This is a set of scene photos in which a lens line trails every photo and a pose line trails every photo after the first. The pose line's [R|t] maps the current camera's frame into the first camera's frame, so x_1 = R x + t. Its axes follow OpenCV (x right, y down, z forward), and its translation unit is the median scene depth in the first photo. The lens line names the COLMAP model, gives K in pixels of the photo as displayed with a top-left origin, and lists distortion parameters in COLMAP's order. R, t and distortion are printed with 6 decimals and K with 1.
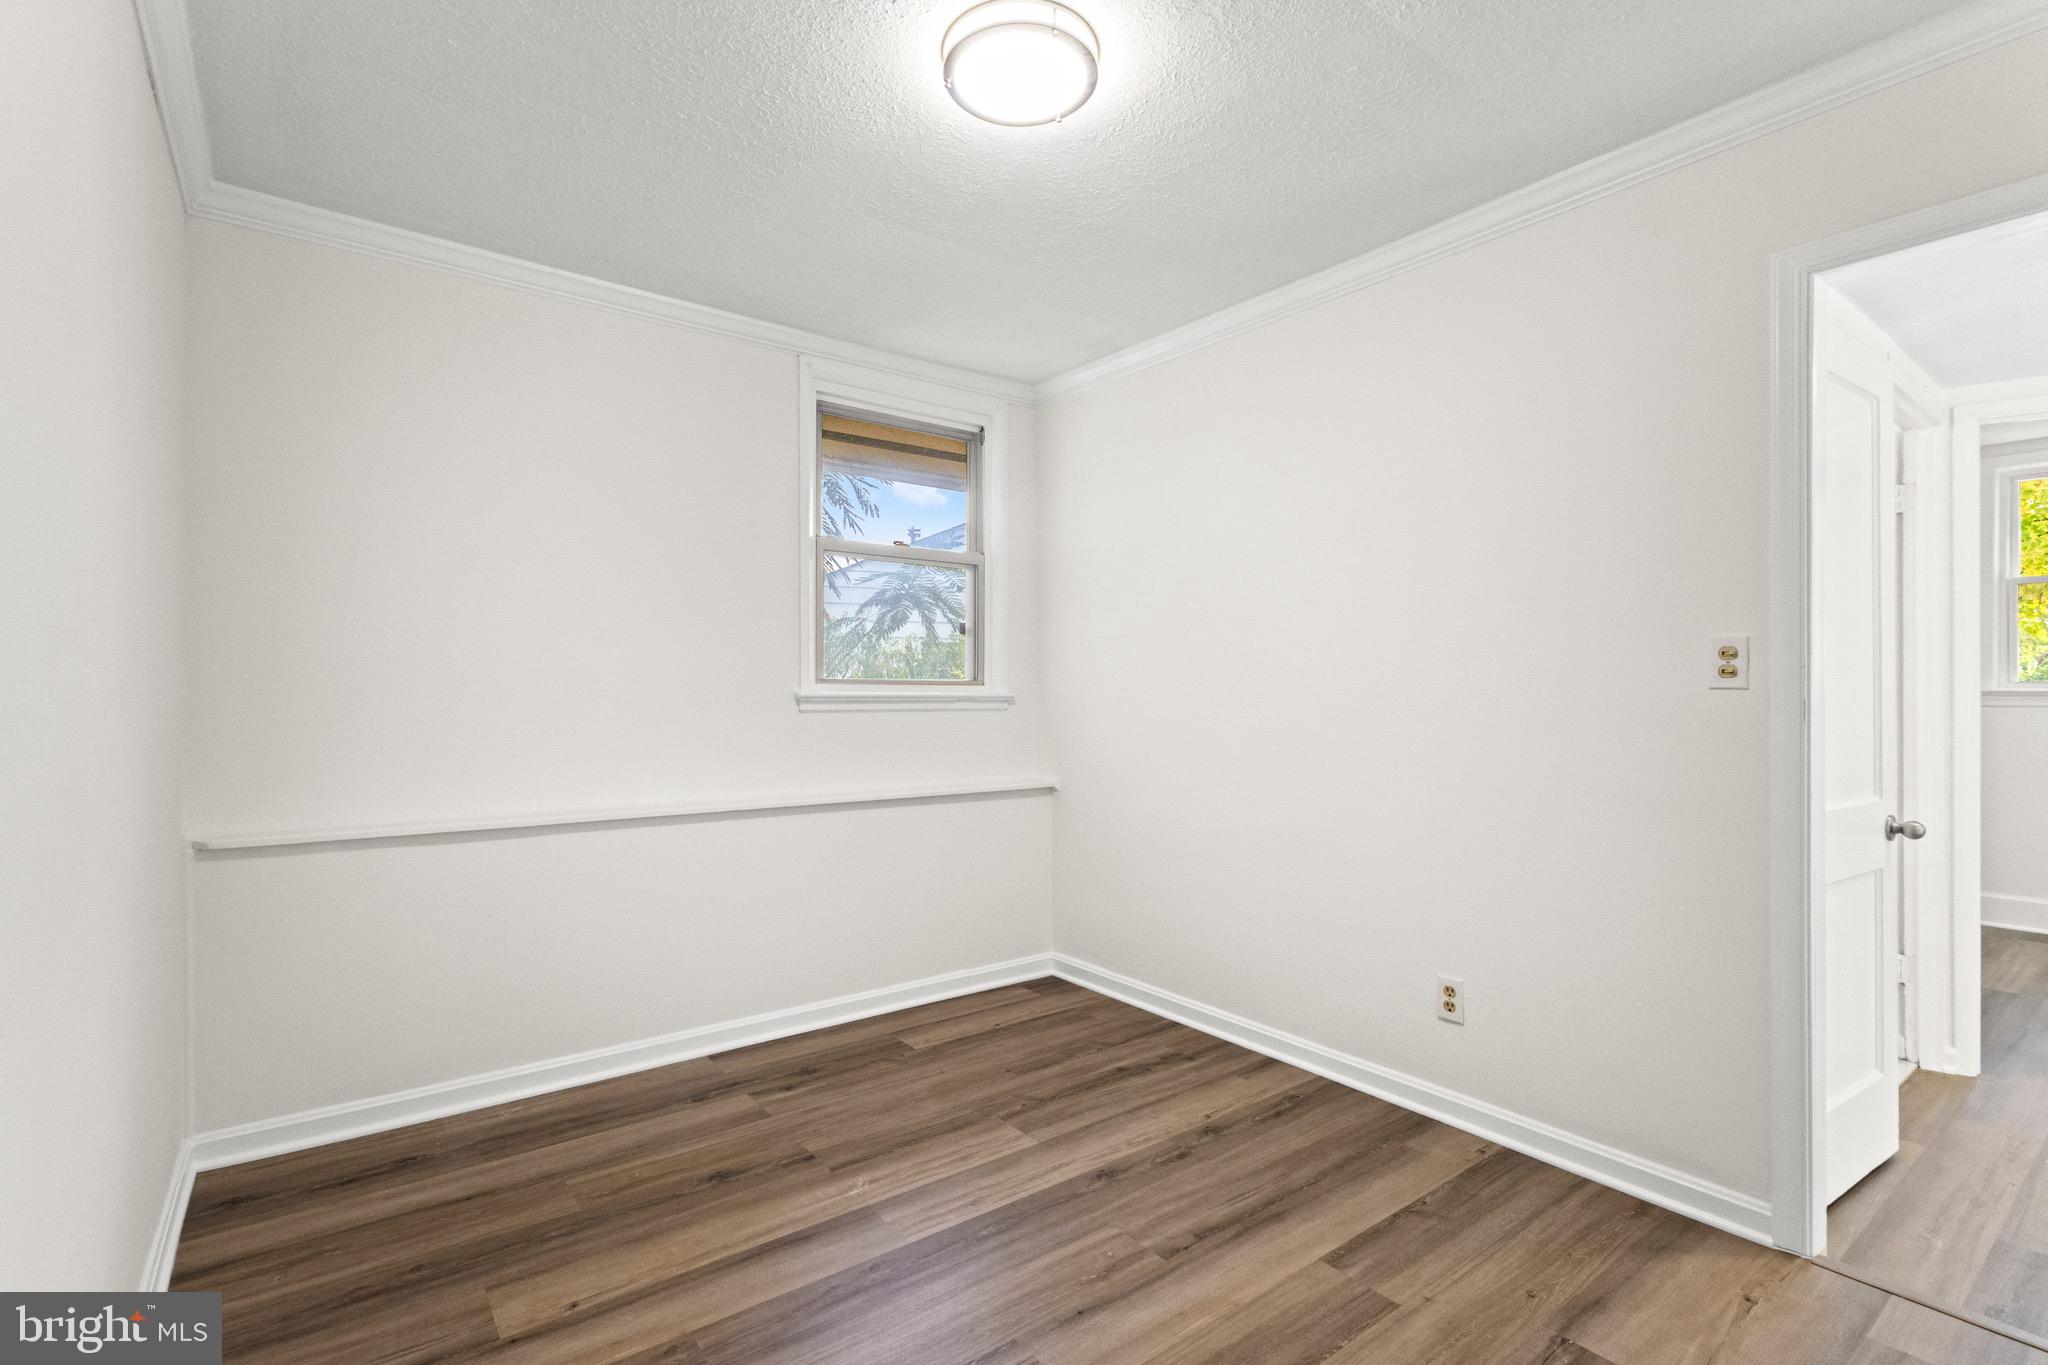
lens RADIAL K [[946.0, 0, 1019.1], [0, 946.0, 684.3], [0, 0, 1]] dist [0.003699, 0.001240]
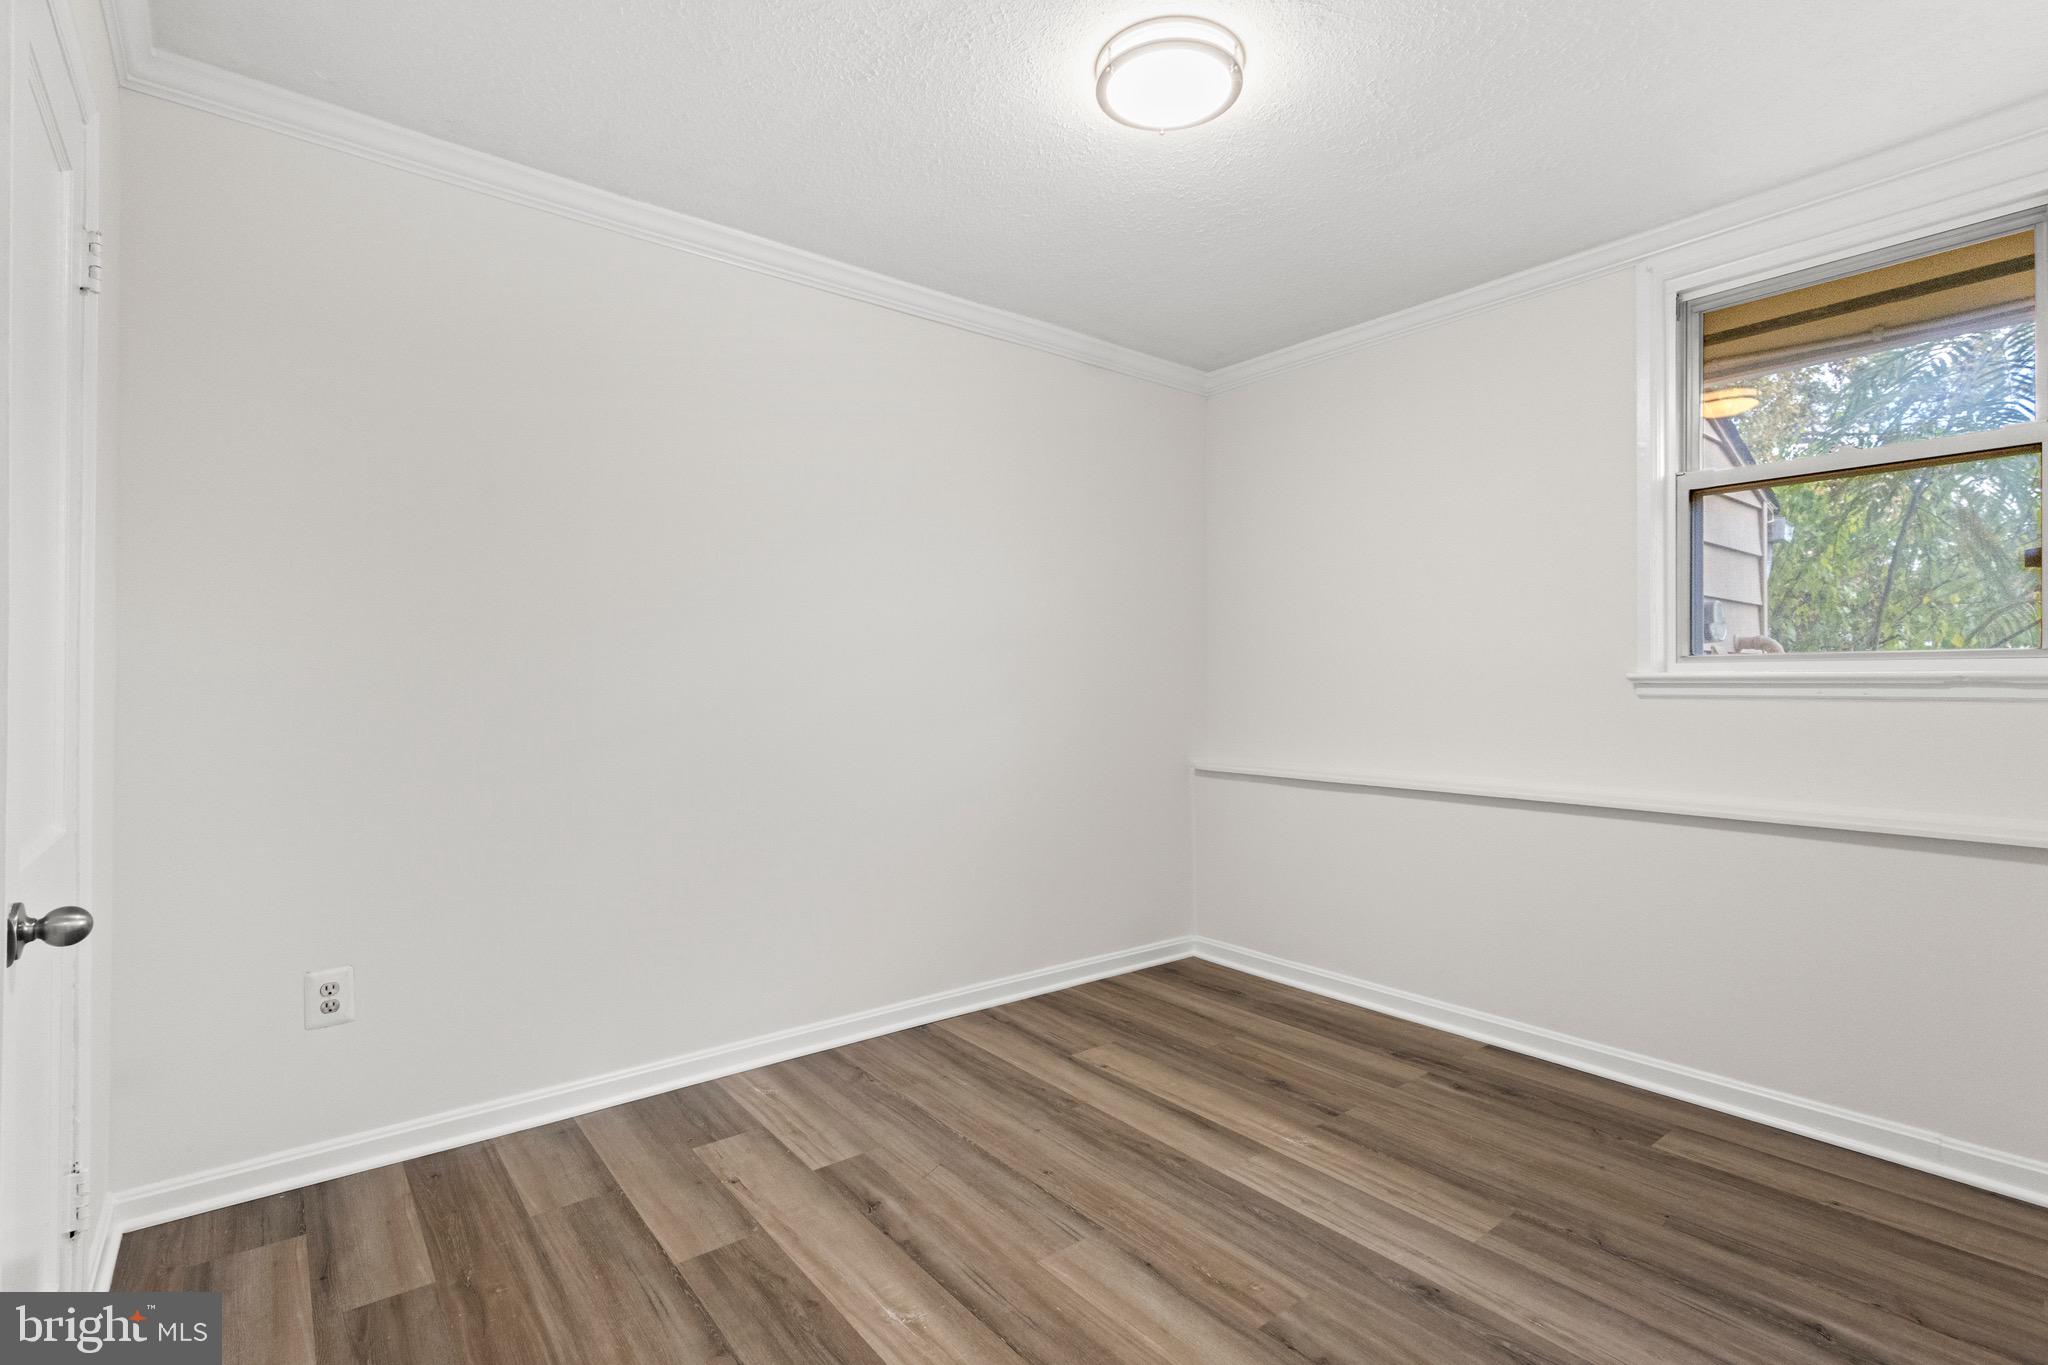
lens RADIAL K [[946.0, 0, 1019.1], [0, 946.0, 684.3], [0, 0, 1]] dist [0.003699, 0.001240]
pose [[0.015020, -0.006415, -0.999867, 0.748964], [0.009686, 0.999933, -0.006270, 0.022586], [0.999840, -0.009591, 0.015082, 0.576192]]
